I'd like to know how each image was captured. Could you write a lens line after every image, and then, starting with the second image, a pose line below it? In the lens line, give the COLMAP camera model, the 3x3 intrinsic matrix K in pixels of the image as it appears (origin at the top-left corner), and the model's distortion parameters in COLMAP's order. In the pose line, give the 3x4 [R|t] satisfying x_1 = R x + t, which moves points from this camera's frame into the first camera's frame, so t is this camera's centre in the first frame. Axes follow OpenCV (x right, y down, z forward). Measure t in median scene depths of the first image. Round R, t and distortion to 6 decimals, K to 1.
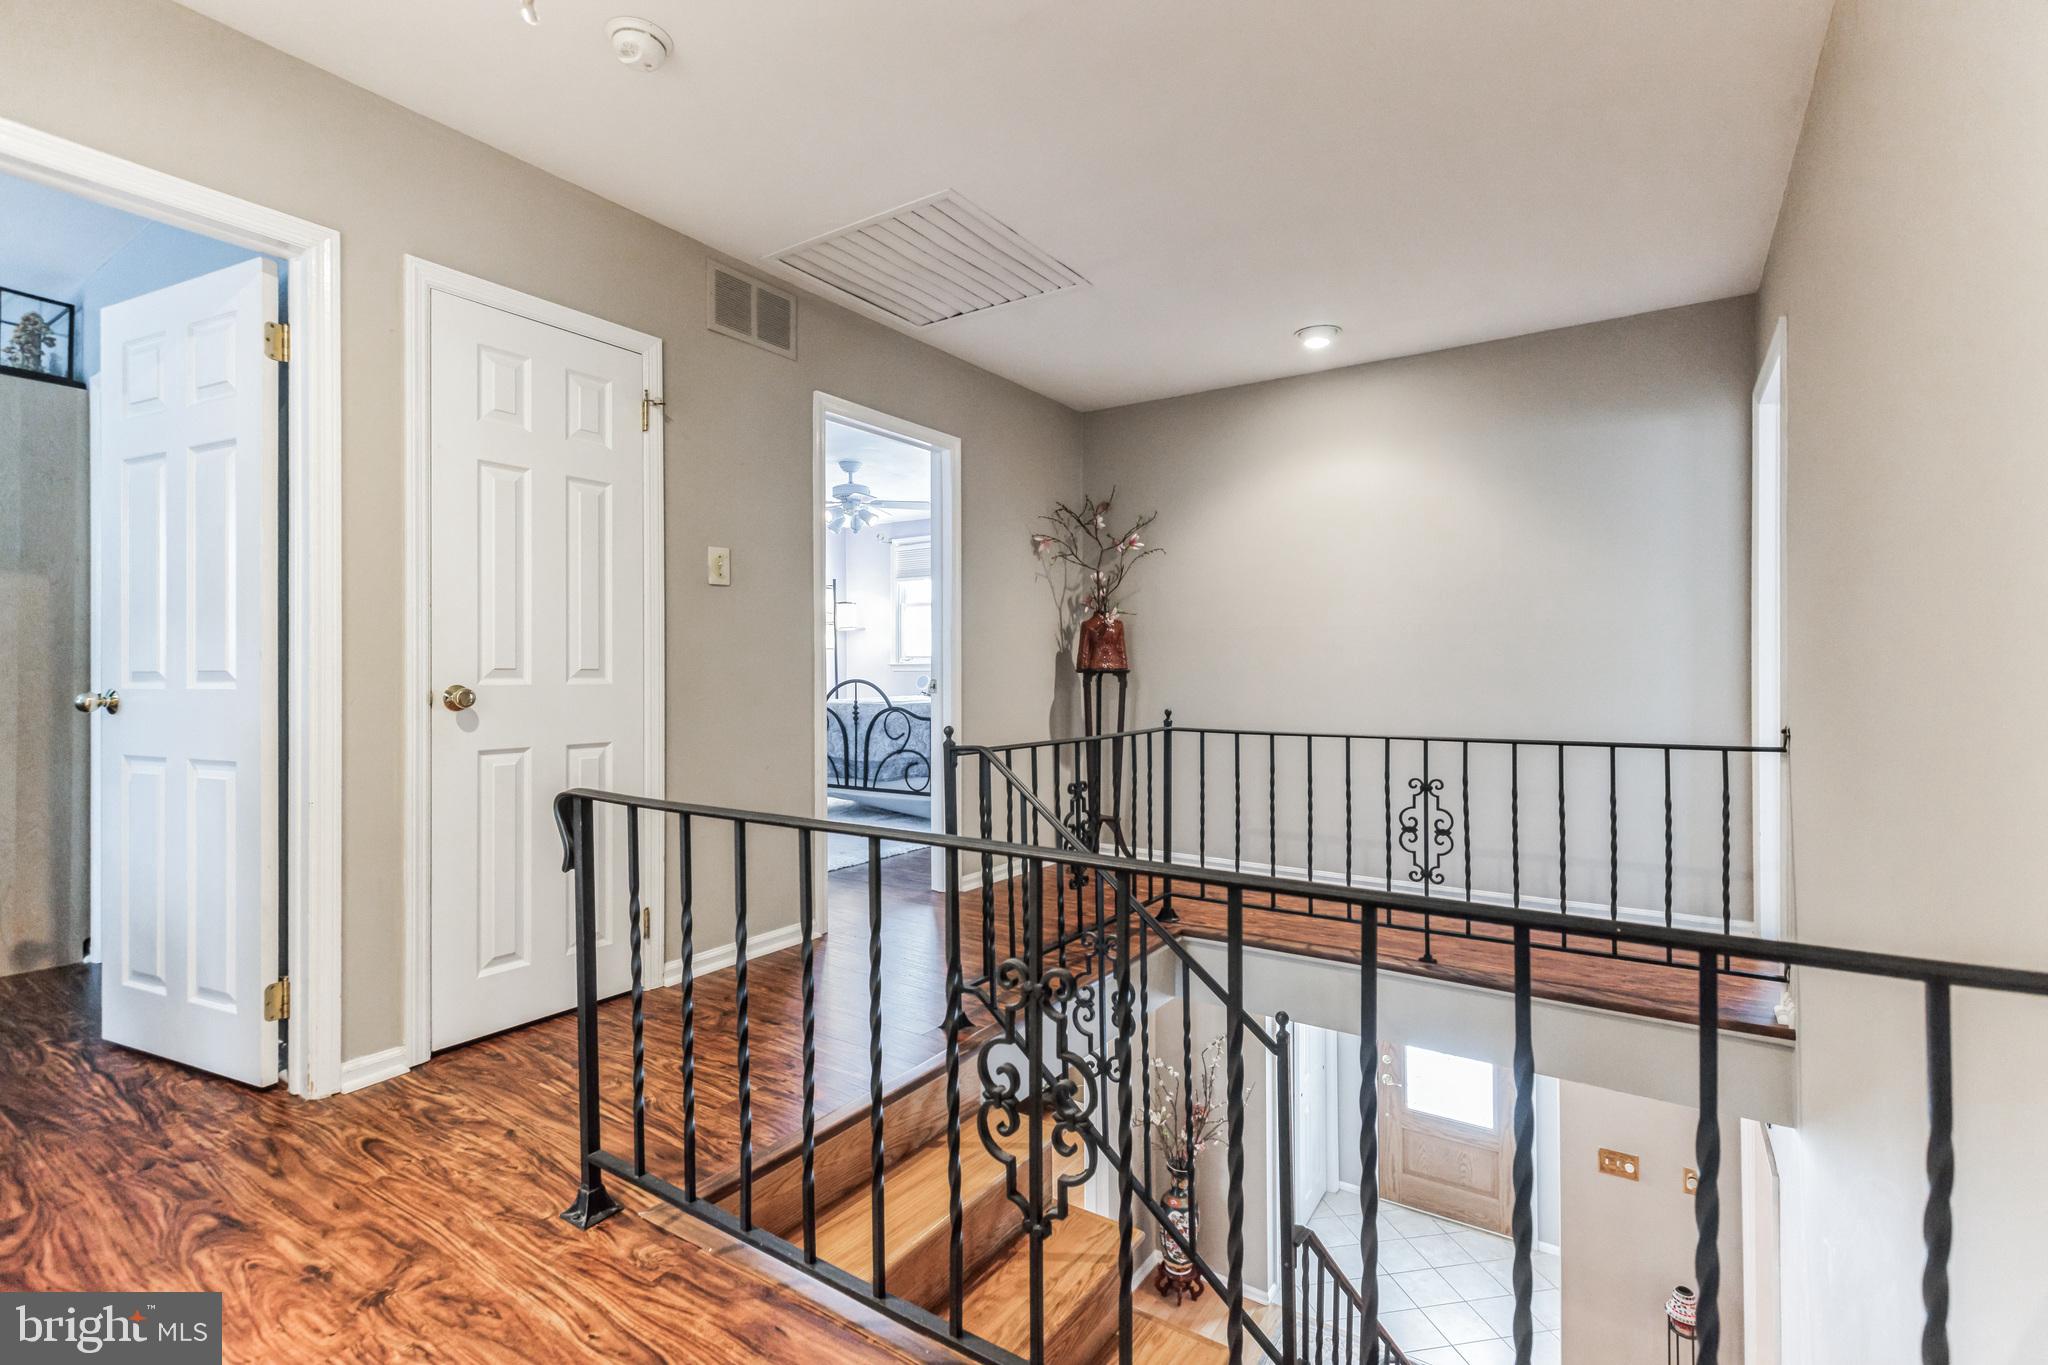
lens RADIAL K [[937.4, 0, 1020.9], [0, 937.4, 669.0], [0, 0, 1]] dist [0.011494, 0.000121]
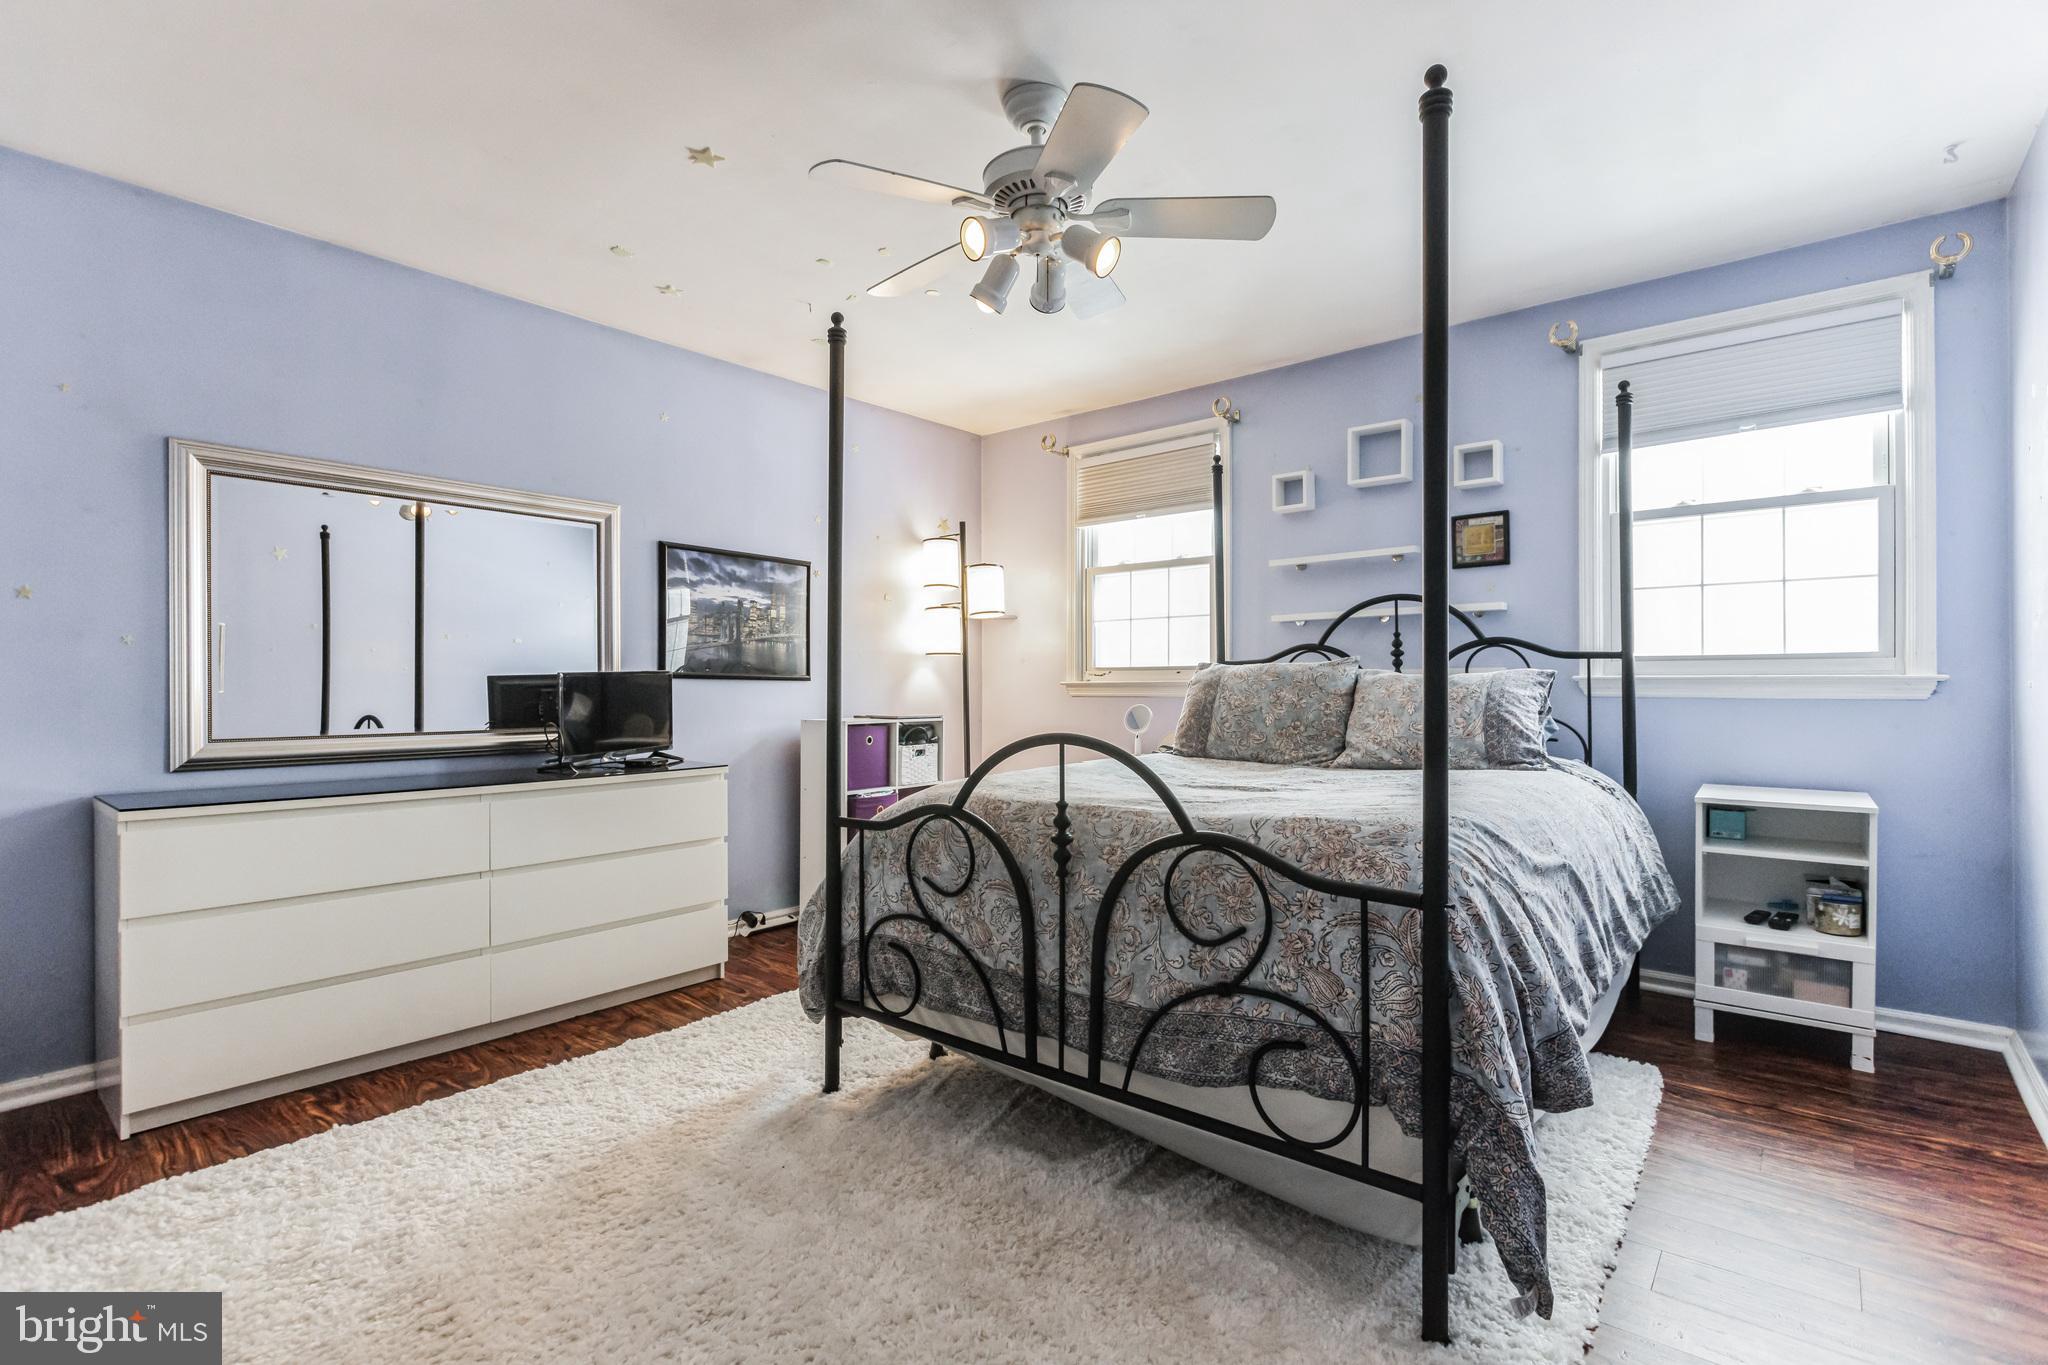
lens RADIAL K [[957.6, 0, 1023.0], [0, 957.6, 685.1], [0, 0, 1]] dist [-0.003975, -0.000390]
pose [[0.994211, 0.000508, -0.107440, -0.154656], [-0.000591, 1.000000, -0.000737, -0.005305], [0.107439, 0.000797, 0.994211, 0.676624]]
